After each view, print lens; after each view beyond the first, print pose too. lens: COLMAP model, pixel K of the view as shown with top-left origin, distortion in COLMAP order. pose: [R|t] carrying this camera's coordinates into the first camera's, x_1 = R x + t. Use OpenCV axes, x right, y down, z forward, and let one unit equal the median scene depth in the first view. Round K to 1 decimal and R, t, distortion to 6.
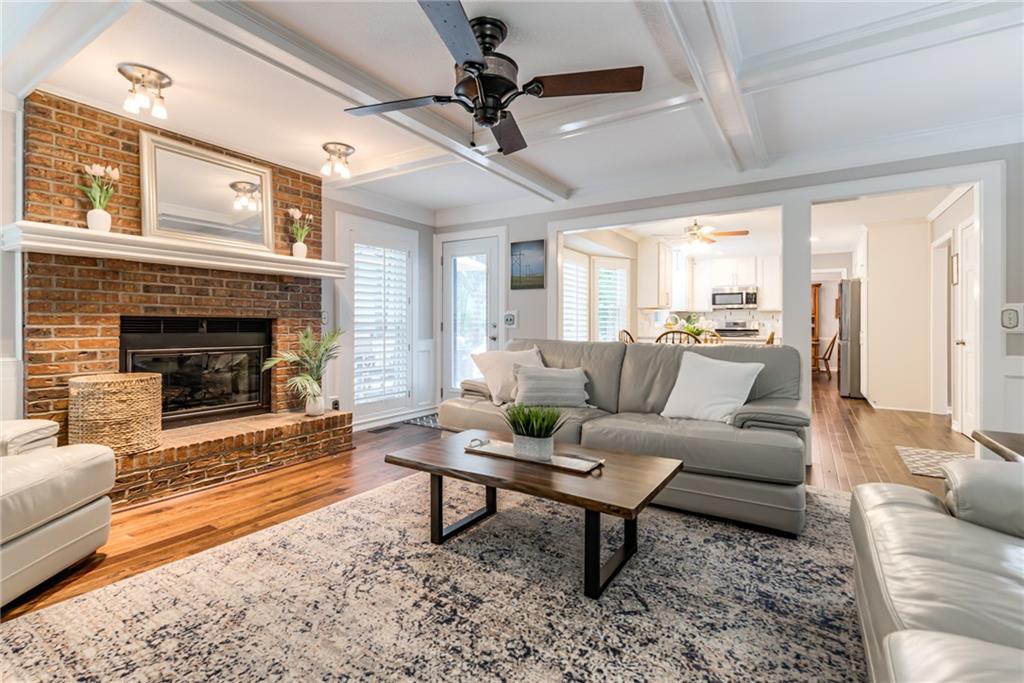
lens RADIAL K [[470.8, 0, 521.8], [0, 470.8, 326.1], [0, 0, 1]] dist [0.021360, -0.000037]
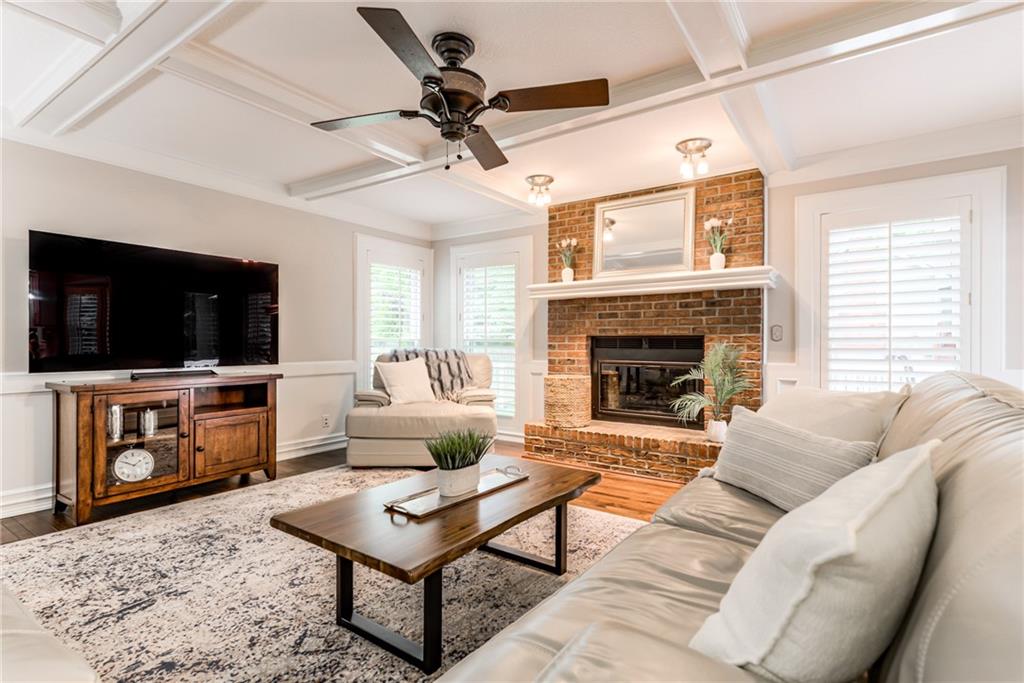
lens RADIAL K [[498.6, 0, 514.3], [0, 498.6, 348.3], [0, 0, 1]] dist [-0.002874, -0.000316]
pose [[-0.059243, 0.003611, -0.998237, 0.655935], [-0.004455, 0.999983, 0.003882, 0.010225], [0.998234, 0.004677, -0.059226, 0.817141]]
